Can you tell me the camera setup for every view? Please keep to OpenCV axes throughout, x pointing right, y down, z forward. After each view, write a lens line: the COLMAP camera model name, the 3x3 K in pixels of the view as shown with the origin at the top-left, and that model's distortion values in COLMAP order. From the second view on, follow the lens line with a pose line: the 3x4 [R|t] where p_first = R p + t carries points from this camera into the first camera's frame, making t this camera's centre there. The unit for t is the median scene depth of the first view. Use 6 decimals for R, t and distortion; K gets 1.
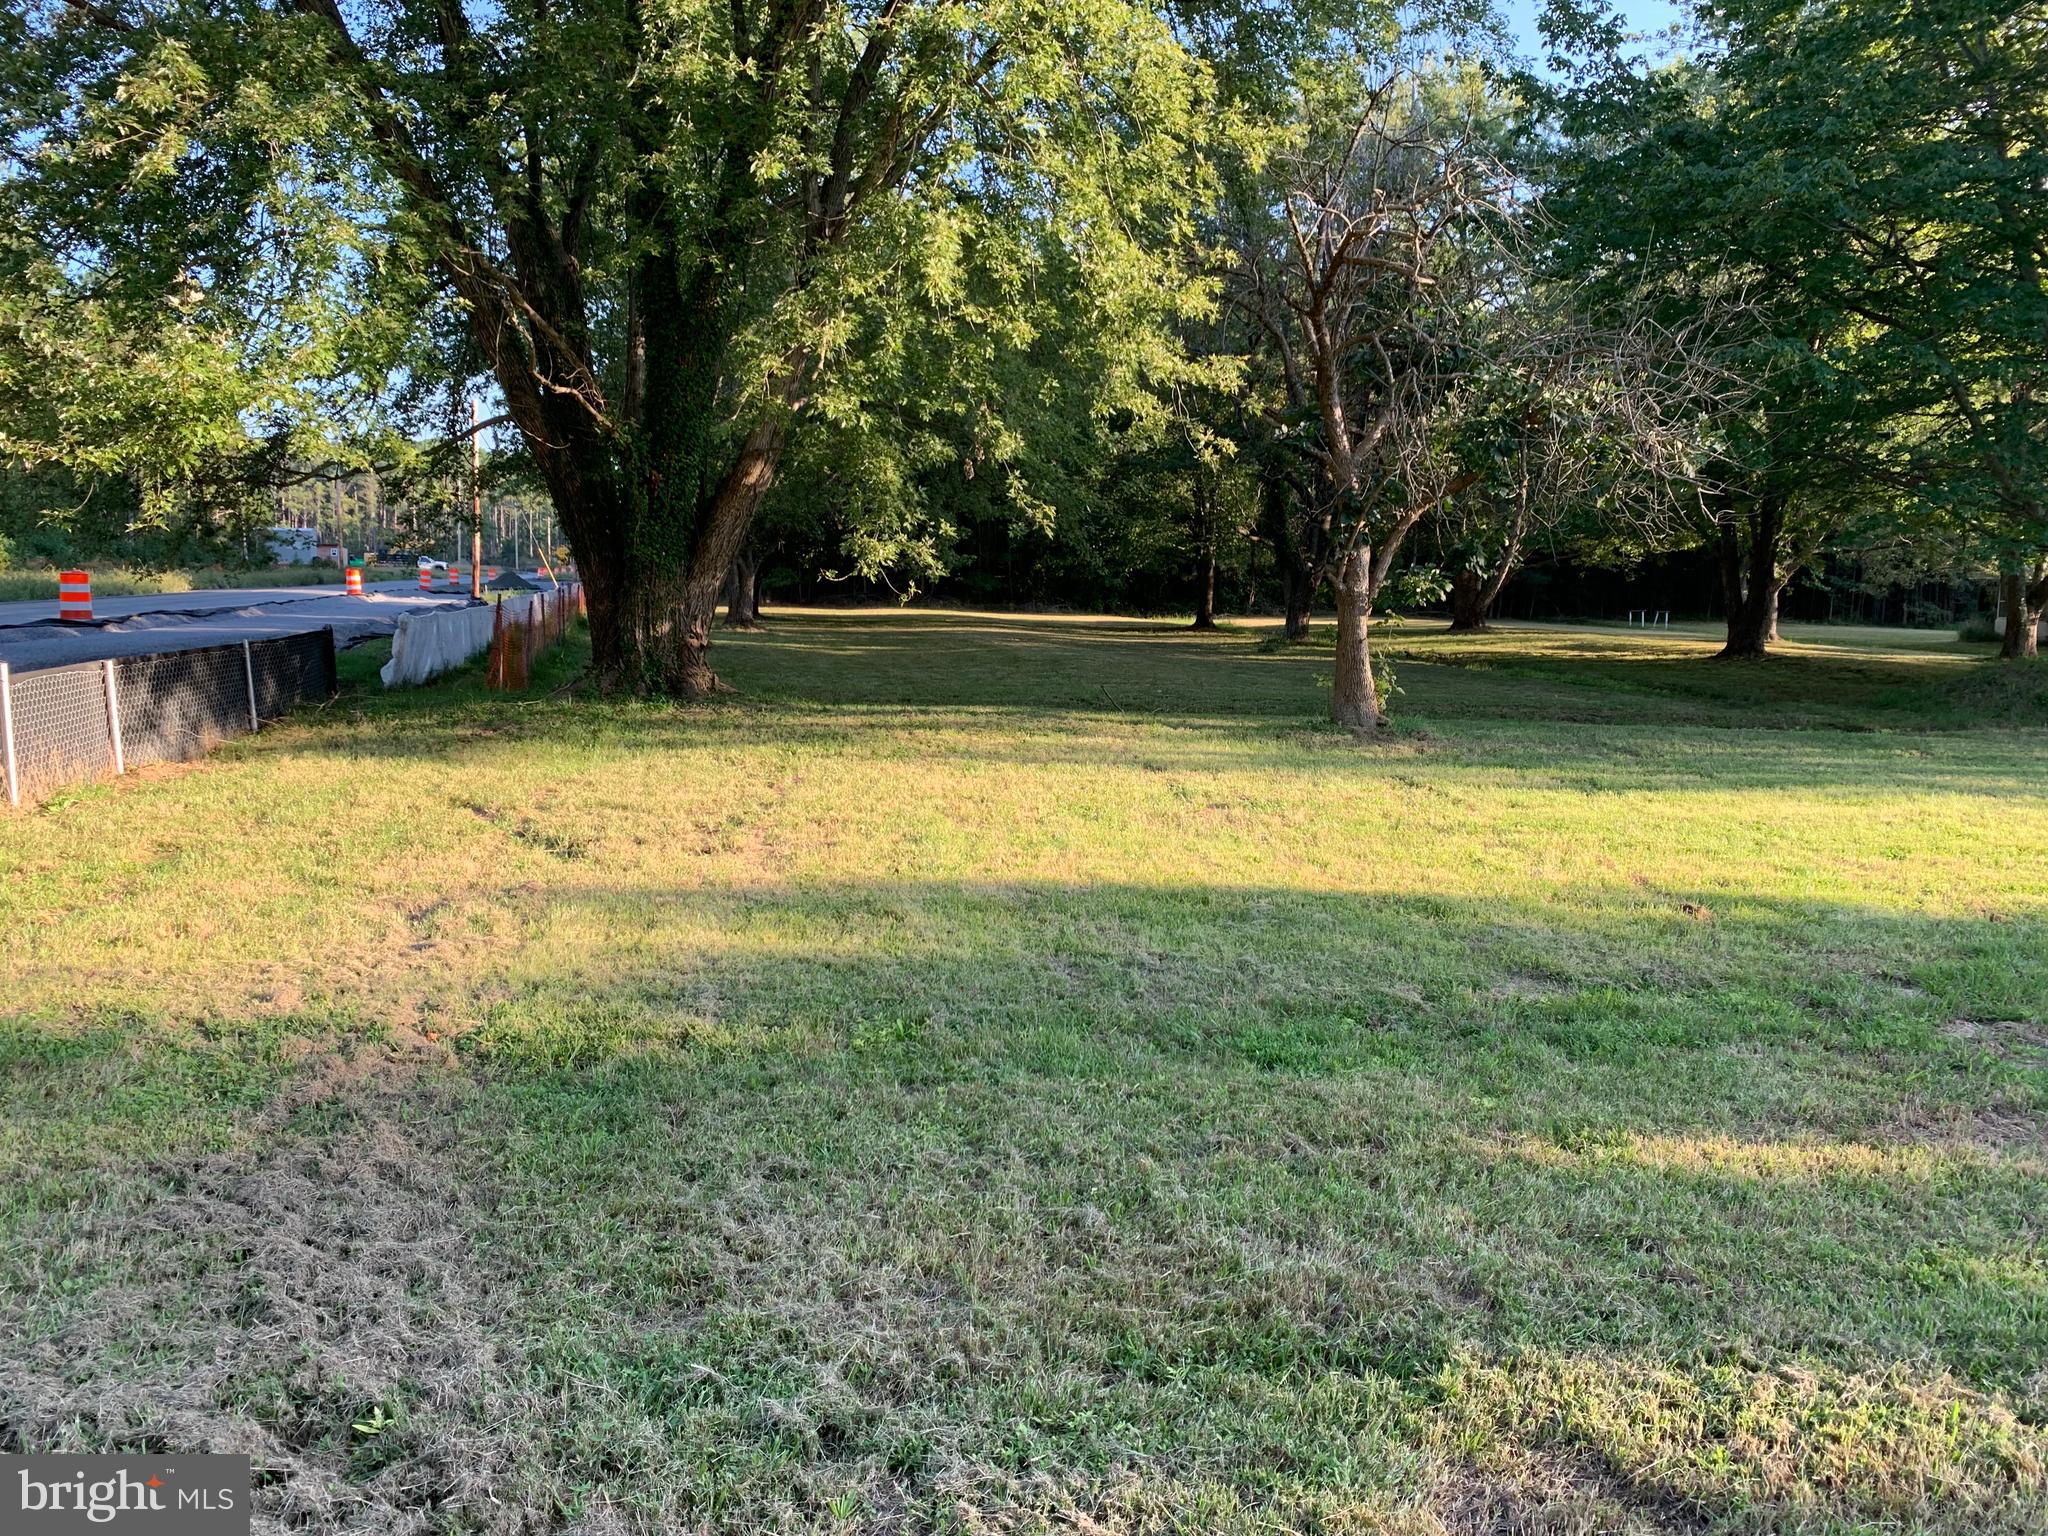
lens RADIAL K [[1547.1, 0, 1024.0], [0, 1547.1, 768.0], [0, 0, 1]] dist [-0.012029, 0.001627]
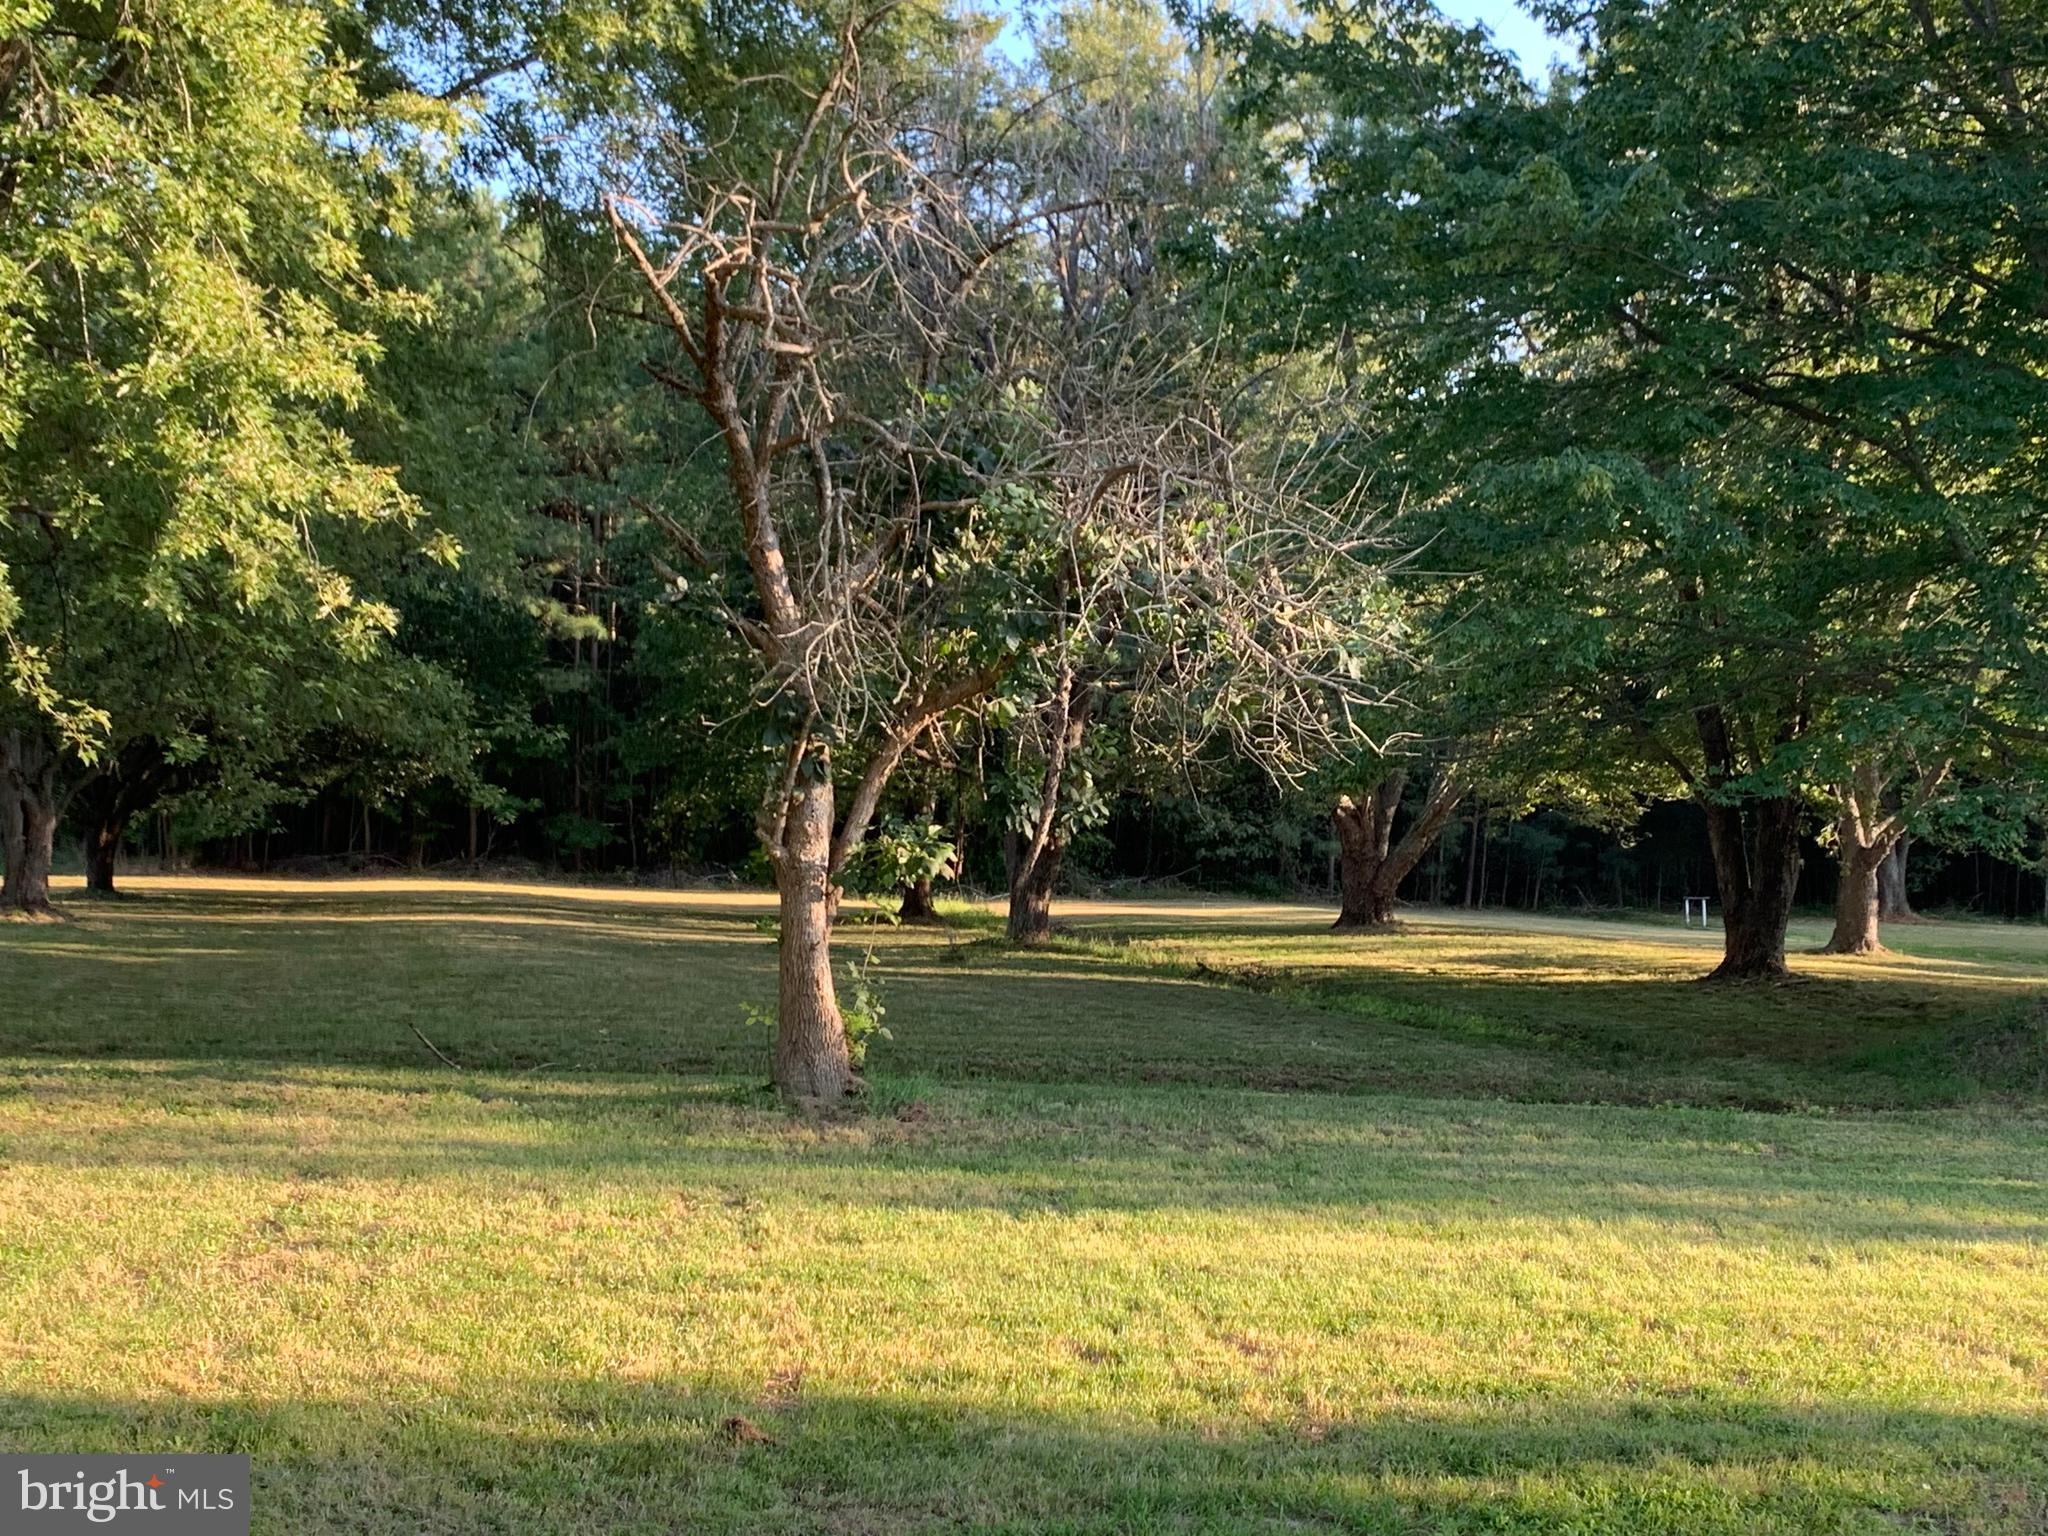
lens RADIAL K [[2719.1, 0, 1010.9], [0, 2719.1, 757.1], [0, 0, 1]] dist [0.204011, -0.733479]
pose [[0.996203, 0.013282, 0.086044, 0.221172], [-0.000487, 0.989130, -0.147046, -0.002052], [-0.087062, 0.146446, 0.985380, -0.026912]]
